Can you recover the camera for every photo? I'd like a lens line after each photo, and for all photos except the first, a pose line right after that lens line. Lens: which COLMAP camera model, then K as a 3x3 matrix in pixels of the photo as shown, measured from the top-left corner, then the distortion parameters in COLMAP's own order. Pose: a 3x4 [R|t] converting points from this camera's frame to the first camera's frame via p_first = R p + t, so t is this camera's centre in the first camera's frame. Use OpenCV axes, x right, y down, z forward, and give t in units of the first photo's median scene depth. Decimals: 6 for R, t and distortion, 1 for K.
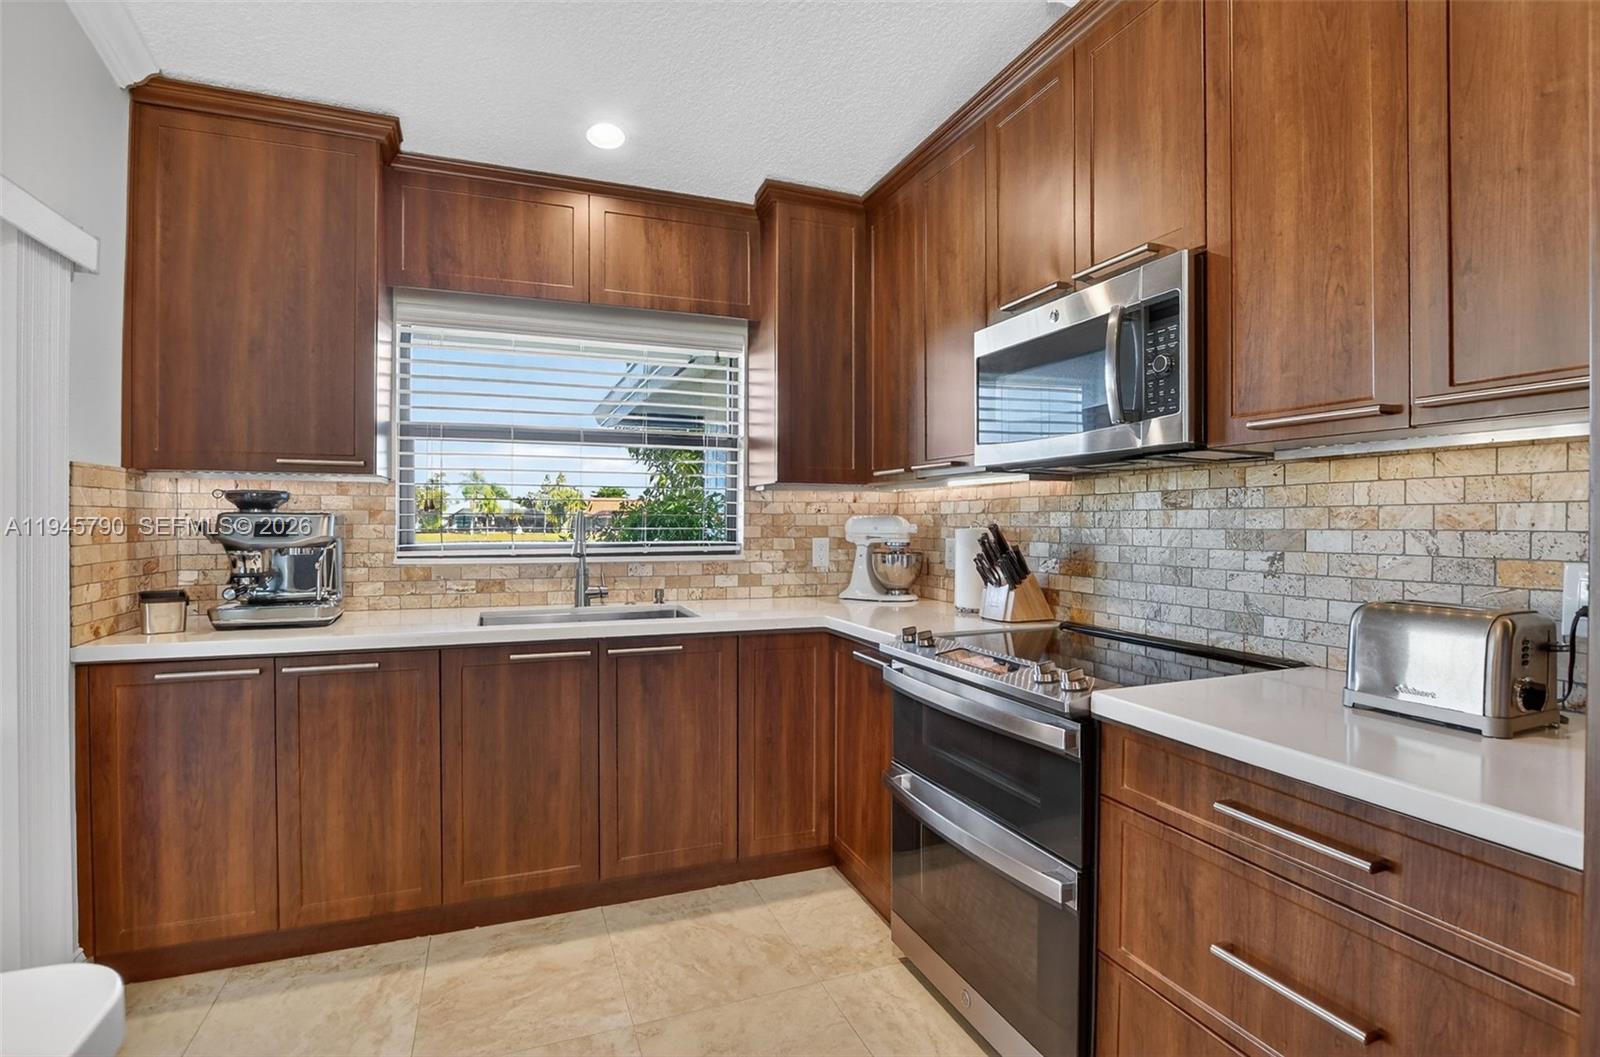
lens RADIAL K [[747.5, 0, 802.2], [0, 747.5, 523.5], [0, 0, 1]] dist [-0.038938, 0.000407]
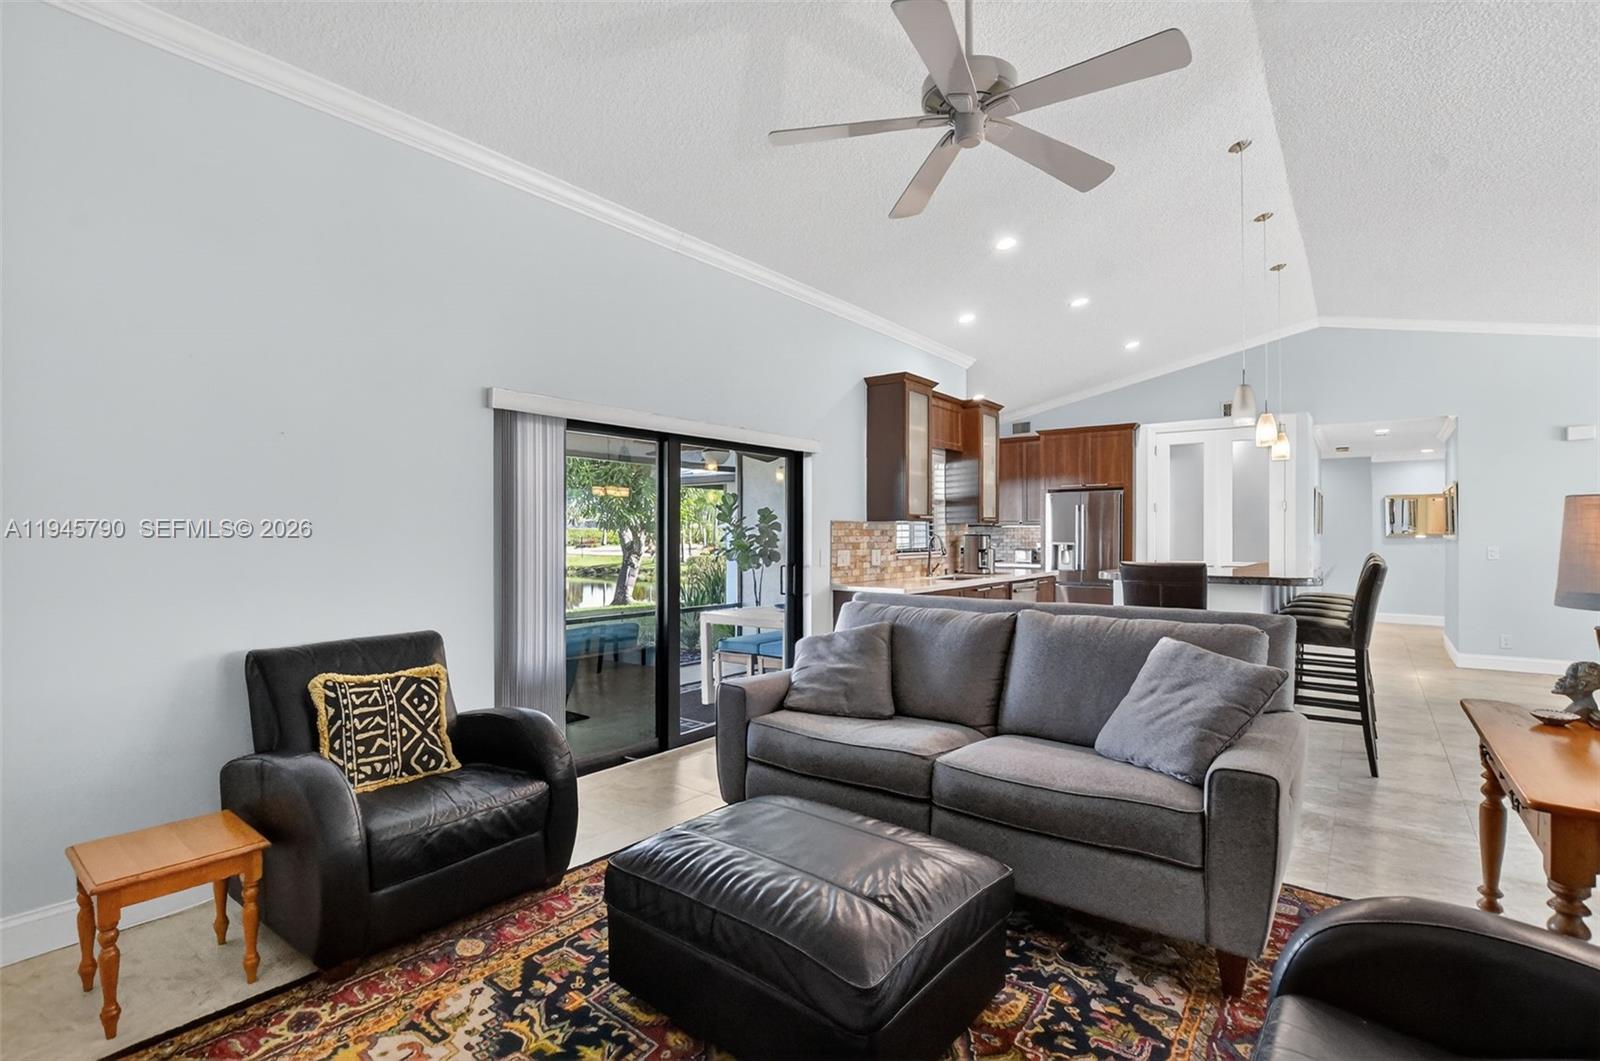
lens RADIAL K [[752.0, 0, 799.4], [0, 752.0, 529.3], [0, 0, 1]] dist [-0.023532, 0.000253]
pose [[0.859853, 0.000310, 0.510542, -2.840856], [0.002451, 0.999986, -0.004735, -0.030403], [-0.510536, 0.005323, 0.859840, -2.507978]]
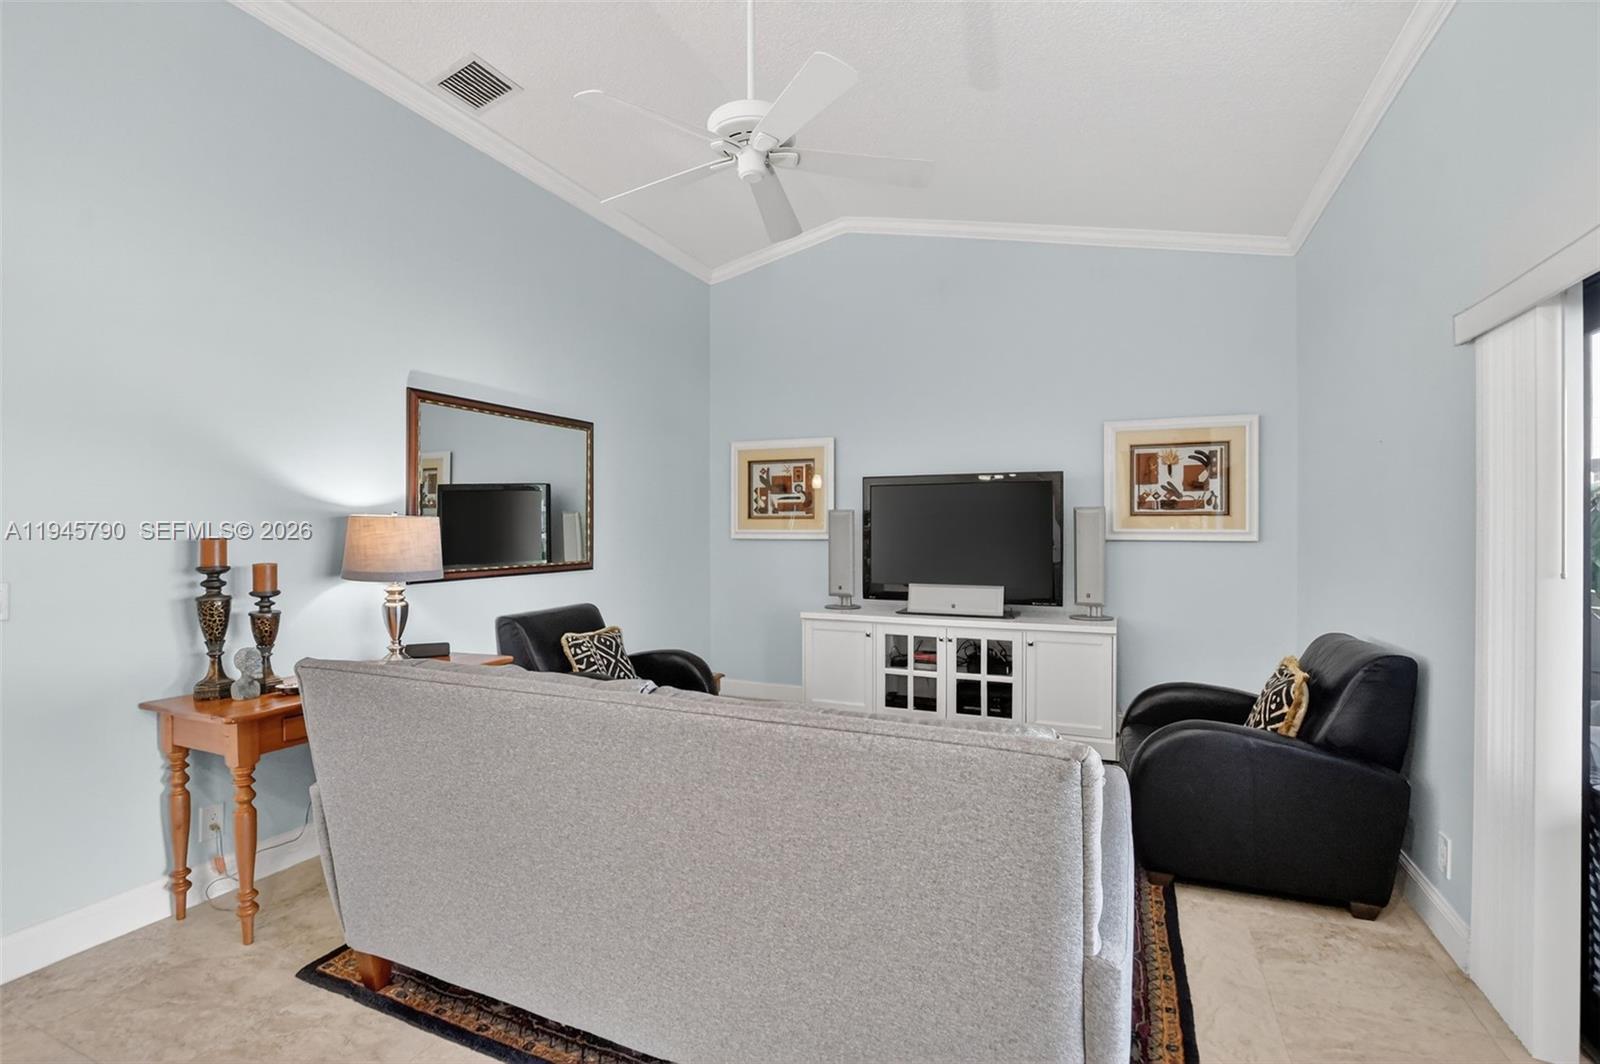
lens RADIAL K [[737.8, 0, 795.9], [0, 737.8, 541.4], [0, 0, 1]] dist [-0.022582, 0.000504]
pose [[-0.709054, 0.010371, -0.705078, -1.281749], [0.000315, 0.999896, 0.014390, -0.041596], [0.705154, 0.009981, -0.708983, -0.805017]]
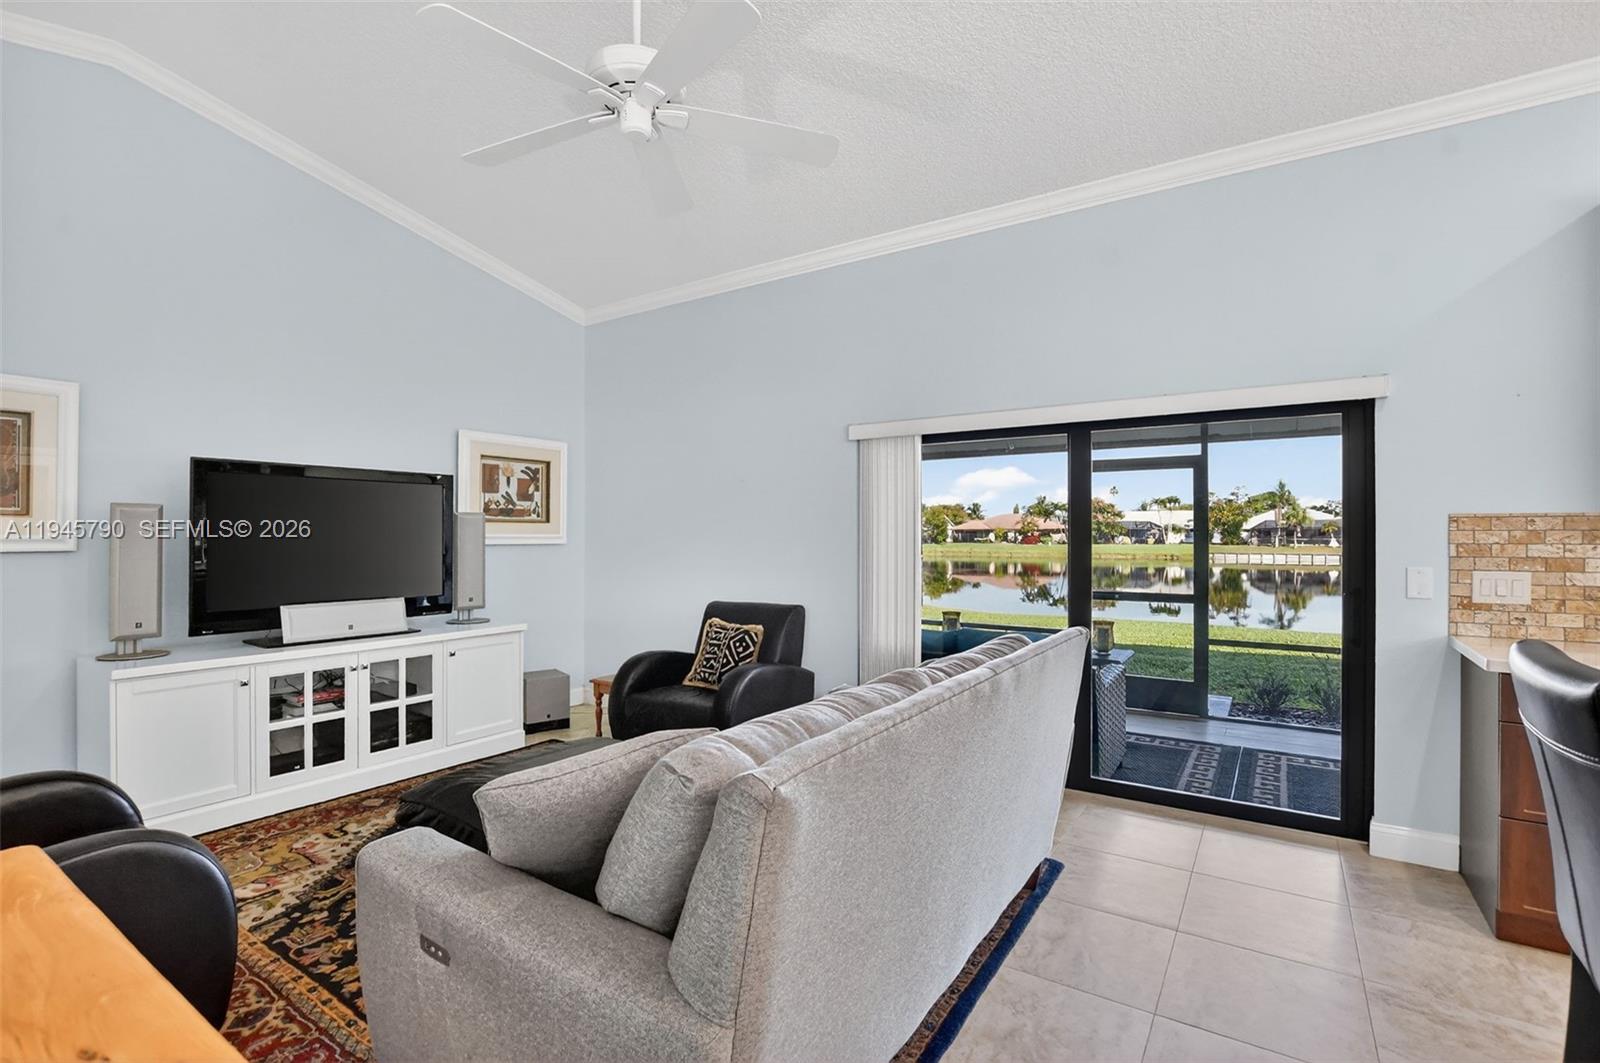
lens RADIAL K [[728.1, 0, 798.2], [0, 728.1, 534.4], [0, 0, 1]] dist [-0.023248, 0.000562]
pose [[0.567467, -0.004449, -0.823384, -1.087300], [0.003189, 0.999990, -0.003206, -0.035102], [0.823390, -0.000807, 0.567476, -2.069806]]
